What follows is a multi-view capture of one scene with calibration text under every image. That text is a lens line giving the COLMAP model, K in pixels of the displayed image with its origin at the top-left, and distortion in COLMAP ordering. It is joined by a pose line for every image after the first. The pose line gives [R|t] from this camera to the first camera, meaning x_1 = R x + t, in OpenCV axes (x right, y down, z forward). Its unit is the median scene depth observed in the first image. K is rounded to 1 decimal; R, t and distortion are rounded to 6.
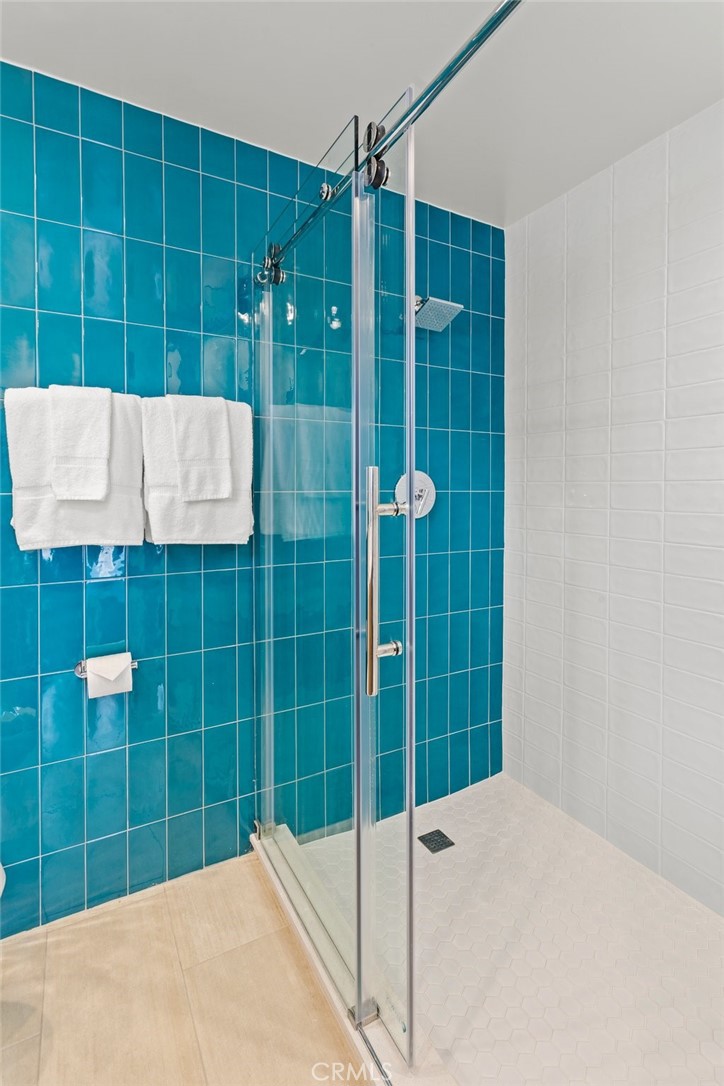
lens RADIAL K [[524.7, 0, 376.3], [0, 524.7, 499.8], [0, 0, 1]] dist [-0.000348, 0.003583]
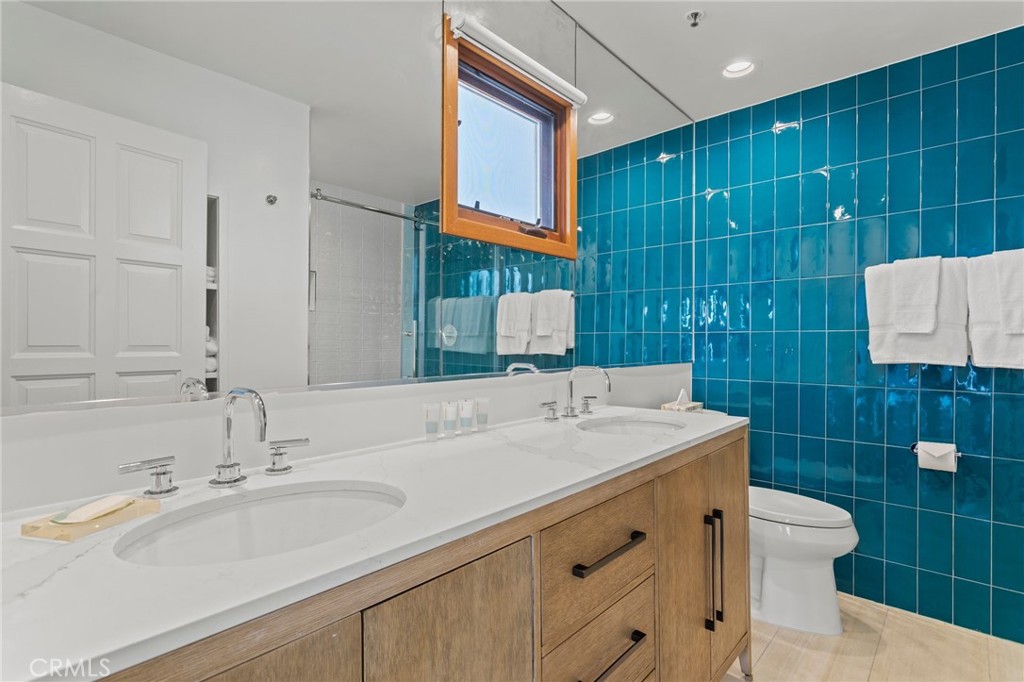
lens RADIAL K [[494.8, 0, 503.5], [0, 494.8, 341.8], [0, 0, 1]] dist [-0.000348, 0.003583]
pose [[0.295408, 0.003665, -0.955364, 0.384937], [-0.018694, 0.999823, -0.001945, 0.042021], [0.955188, 0.018434, 0.295425, -0.473092]]
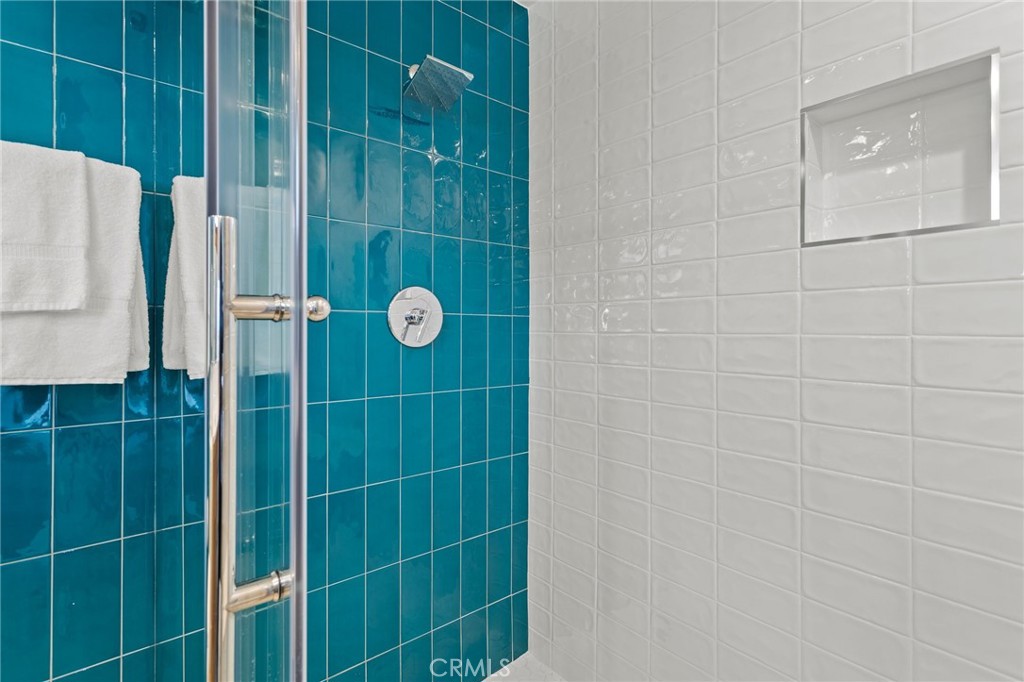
lens RADIAL K [[494.8, 0, 508.3], [0, 494.8, 336.7], [0, 0, 1]] dist [-0.000348, 0.003583]
pose [[0.985740, -0.002347, 0.168262, 0.109725], [0.003825, 0.999957, -0.008462, 0.033195], [-0.168235, 0.008985, 0.985706, 0.316130]]
